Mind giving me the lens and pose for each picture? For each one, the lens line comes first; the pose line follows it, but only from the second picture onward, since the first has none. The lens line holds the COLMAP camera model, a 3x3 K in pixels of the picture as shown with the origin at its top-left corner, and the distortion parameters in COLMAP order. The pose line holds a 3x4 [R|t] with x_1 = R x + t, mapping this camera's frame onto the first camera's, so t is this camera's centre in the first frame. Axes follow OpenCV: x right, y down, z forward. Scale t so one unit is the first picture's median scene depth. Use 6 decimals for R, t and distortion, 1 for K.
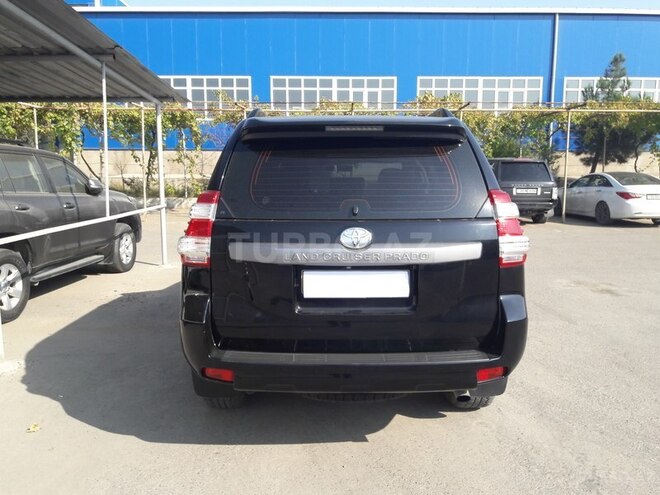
lens RADIAL K [[562.8, 0, 331.5], [0, 562.8, 248.4], [0, 0, 1]] dist [0.004264, -0.072873]
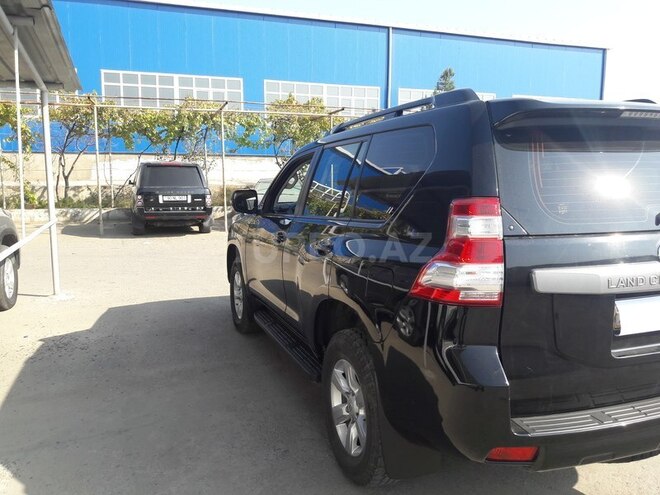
lens RADIAL K [[562.8, 0, 331.5], [0, 562.8, 248.4], [0, 0, 1]] dist [0.004264, -0.072873]
pose [[0.933119, -0.045221, 0.356713, -0.122674], [0.049271, 0.998783, -0.002270, -0.008887], [-0.356176, 0.019693, 0.934211, 0.074502]]
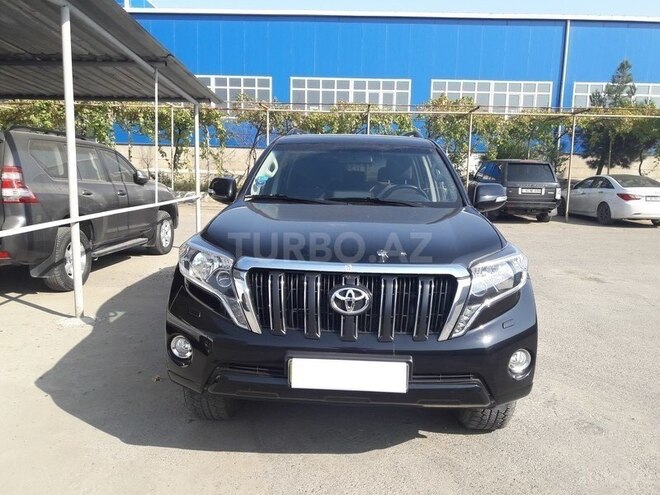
lens RADIAL K [[560.7, 0, 329.9], [0, 560.7, 259.4], [0, 0, 1]] dist [0.014108, -0.071550]
pose [[0.999524, 0.021943, -0.021693, -0.006428], [-0.021478, 0.999540, 0.021426, 0.011535], [0.022153, -0.020950, 0.999535, -0.062016]]
